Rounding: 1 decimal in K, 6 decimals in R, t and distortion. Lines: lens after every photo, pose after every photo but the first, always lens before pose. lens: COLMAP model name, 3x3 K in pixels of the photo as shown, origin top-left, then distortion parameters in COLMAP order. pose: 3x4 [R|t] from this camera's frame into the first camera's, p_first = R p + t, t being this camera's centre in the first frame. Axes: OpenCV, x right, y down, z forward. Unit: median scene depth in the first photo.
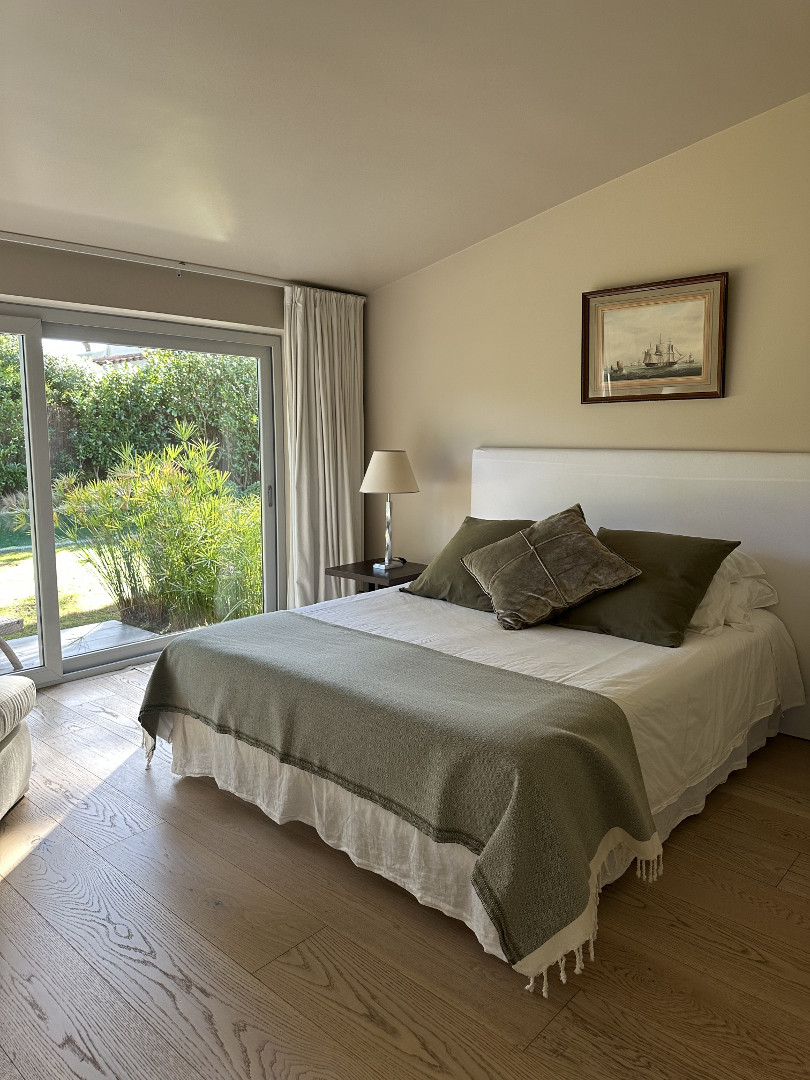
lens RADIAL K [[746.8, 0, 405.0], [0, 746.8, 540.0], [0, 0, 1]] dist [0.051049, -0.052336]
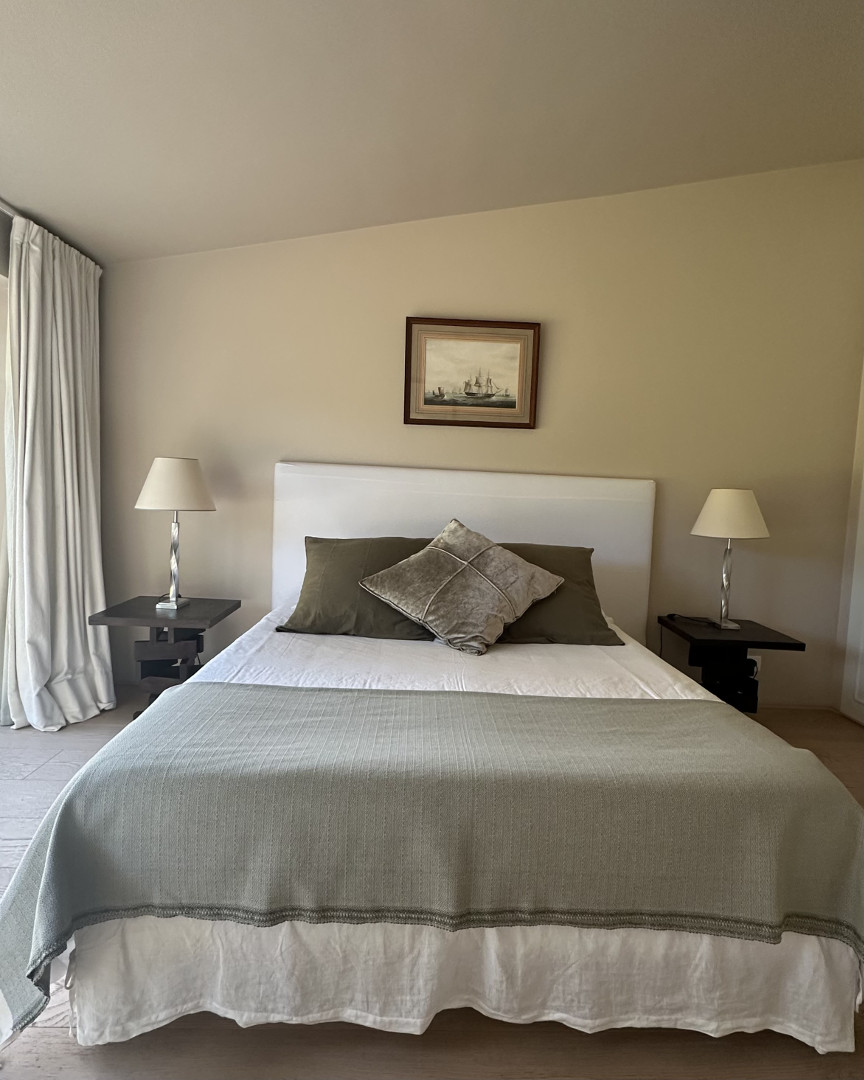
lens RADIAL K [[596.8, 0, 432.0], [0, 596.8, 540.0], [0, 0, 1]] dist [-0.022390, 0.015480]
pose [[0.717312, -0.024634, 0.696317, -0.343823], [0.058263, 0.997995, -0.024713, -0.002348], [-0.694312, 0.058296, 0.717309, 0.452201]]
